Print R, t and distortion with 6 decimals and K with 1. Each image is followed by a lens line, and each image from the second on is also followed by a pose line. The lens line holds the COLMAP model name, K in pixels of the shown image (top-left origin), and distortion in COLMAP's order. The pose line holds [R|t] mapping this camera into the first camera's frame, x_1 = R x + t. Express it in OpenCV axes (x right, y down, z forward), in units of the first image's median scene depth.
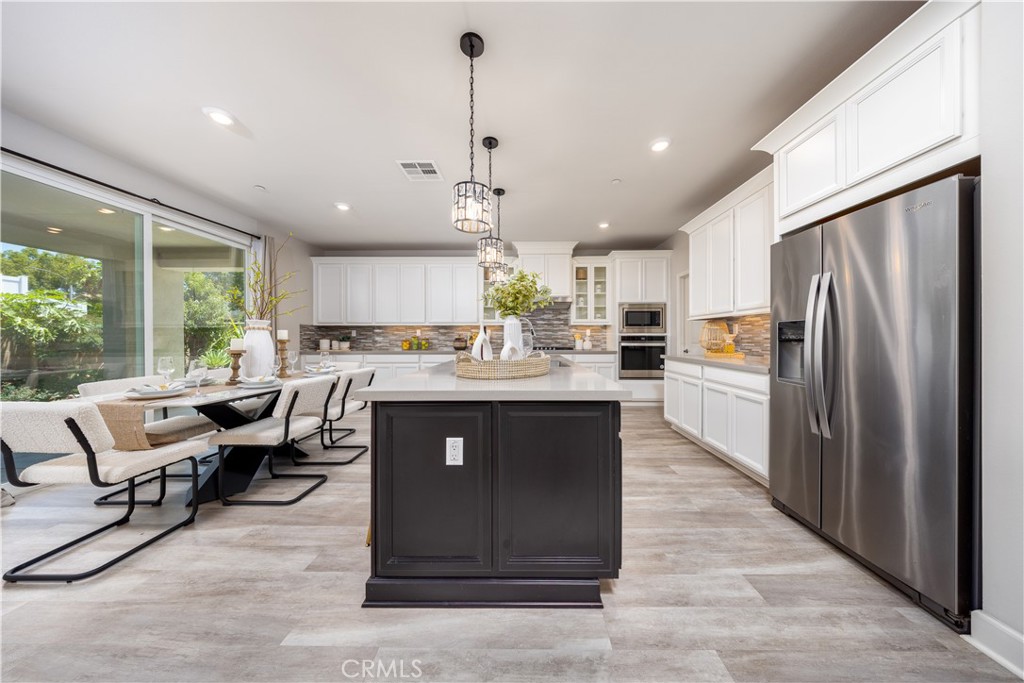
lens RADIAL K [[302.7, 0, 518.0], [0, 302.7, 337.3], [0, 0, 1]] dist [-0.004081, -0.000054]
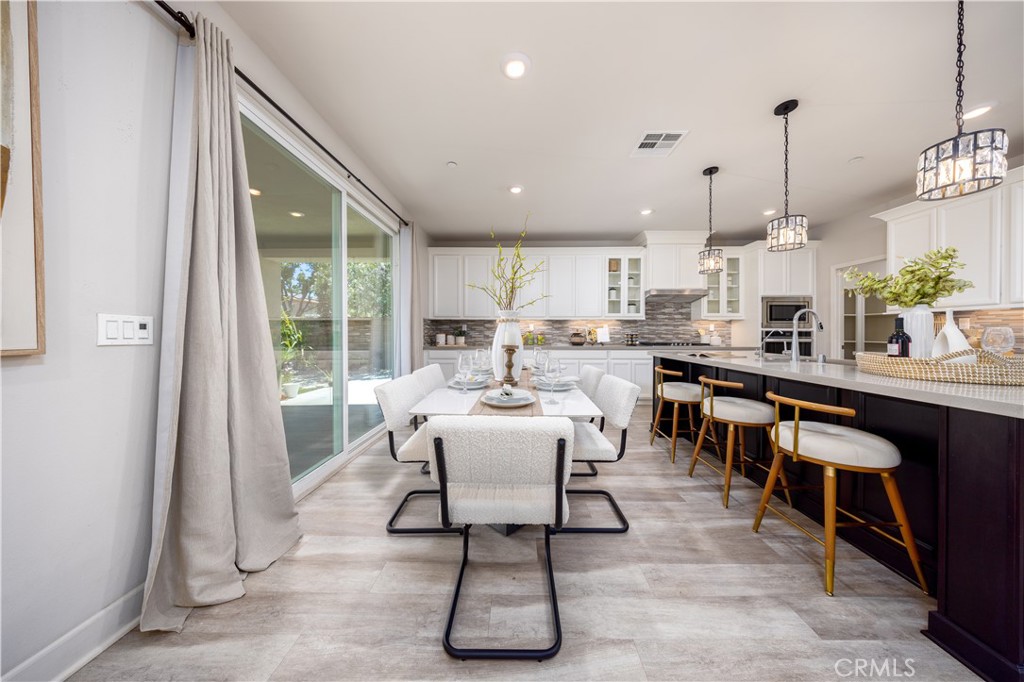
lens RADIAL K [[295.3, 0, 515.9], [0, 295.3, 335.5], [0, 0, 1]] dist [-0.000498, -0.000063]
pose [[0.999987, 0.001627, 0.004934, -0.440141], [-0.001691, 0.999912, 0.013138, -0.001160], [-0.004912, -0.013146, 0.999902, 0.077665]]
